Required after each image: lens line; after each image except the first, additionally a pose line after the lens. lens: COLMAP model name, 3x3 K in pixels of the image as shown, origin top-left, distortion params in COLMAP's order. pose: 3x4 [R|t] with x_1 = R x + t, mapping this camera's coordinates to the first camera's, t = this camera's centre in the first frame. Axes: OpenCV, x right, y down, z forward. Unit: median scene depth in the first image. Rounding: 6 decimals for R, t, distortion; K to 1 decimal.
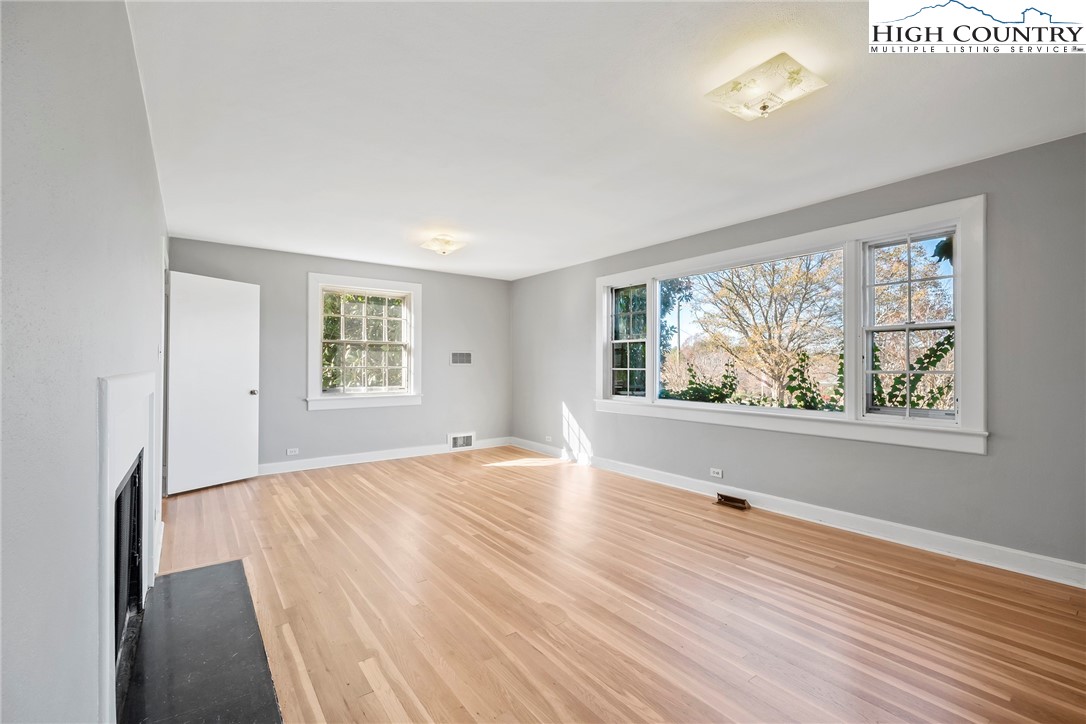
lens RADIAL K [[470.2, 0, 543.1], [0, 470.2, 359.9], [0, 0, 1]] dist [-0.002795, -0.000347]
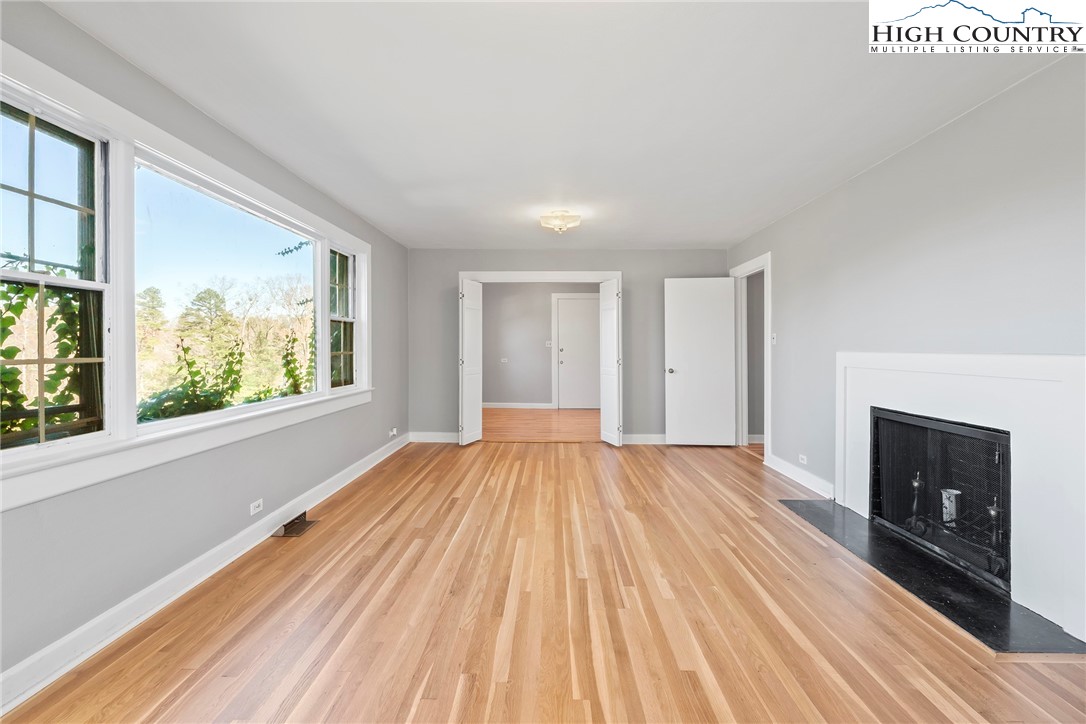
lens RADIAL K [[474.7, 0, 540.7], [0, 474.7, 346.7], [0, 0, 1]] dist [-0.002767, -0.000409]
pose [[-0.786461, 0.001855, 0.617637, -0.371517], [-0.005225, 0.999940, -0.009657, 0.013177], [-0.617618, -0.010822, -0.786404, 1.269847]]
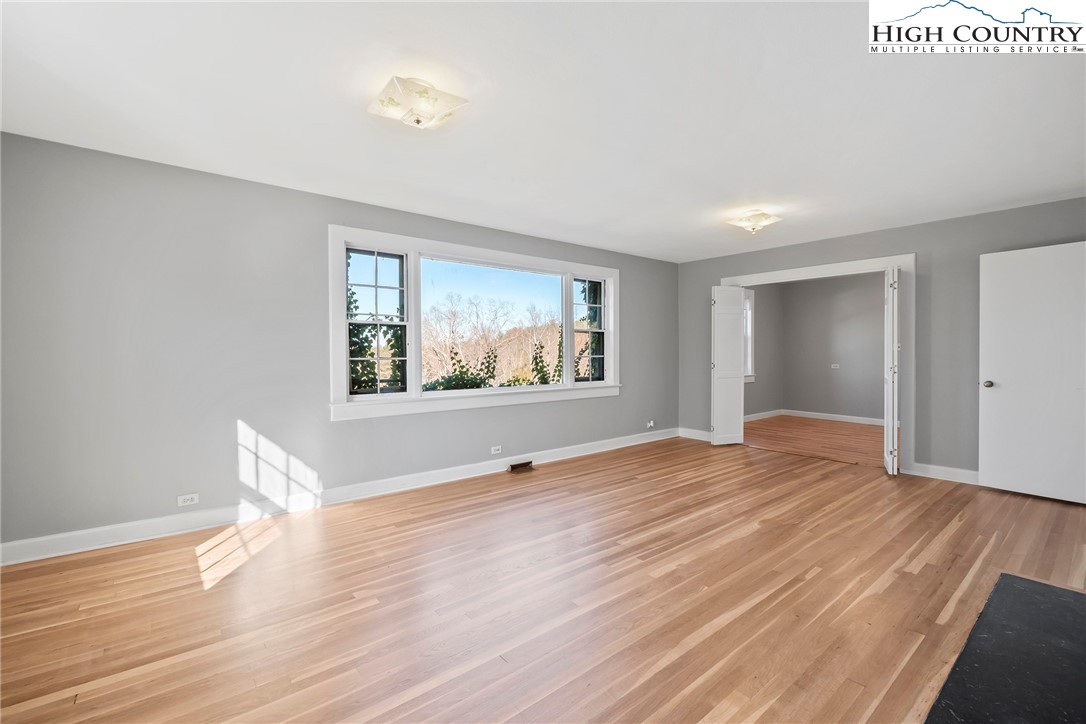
lens RADIAL K [[470.2, 0, 543.1], [0, 470.2, 359.9], [0, 0, 1]] dist [-0.002795, -0.000347]
pose [[-0.043711, -0.014594, 0.998938, -0.730302], [-0.007148, 0.999872, 0.014295, 0.011017], [-0.999019, -0.006516, -0.043810, 0.927516]]
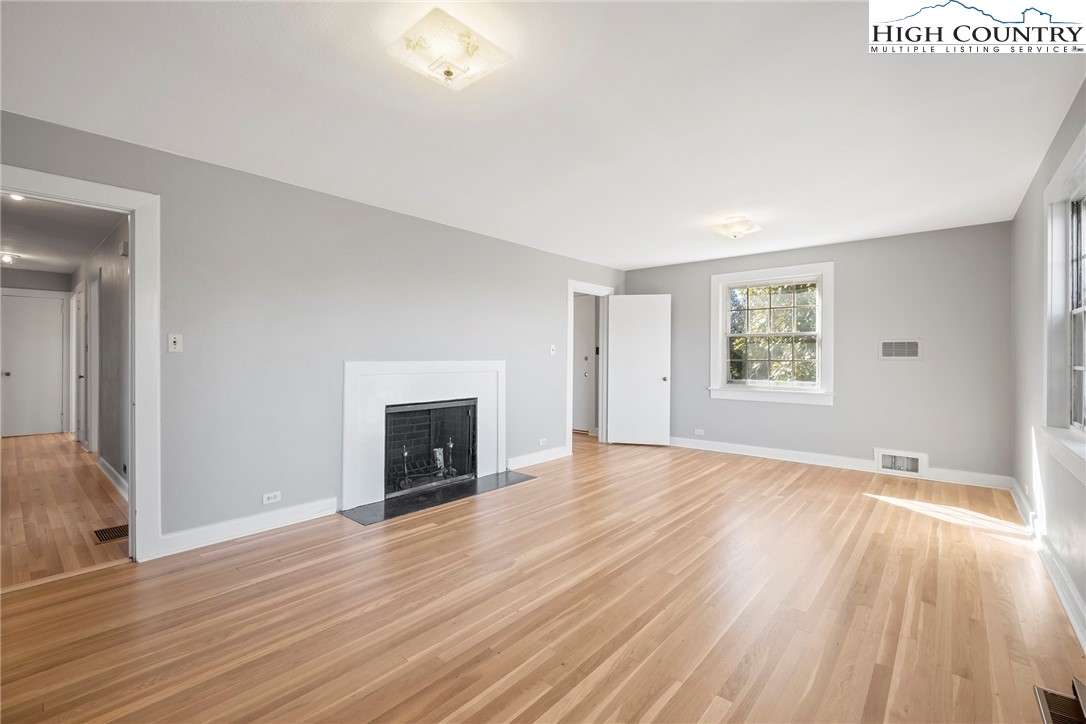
lens RADIAL K [[470.2, 0, 543.1], [0, 470.2, 359.9], [0, 0, 1]] dist [-0.002795, -0.000347]
pose [[0.213512, 0.006262, -0.976920, 0.632637], [0.006815, 0.999946, 0.007899, 0.004759], [0.976917, -0.008344, 0.213458, 0.451167]]
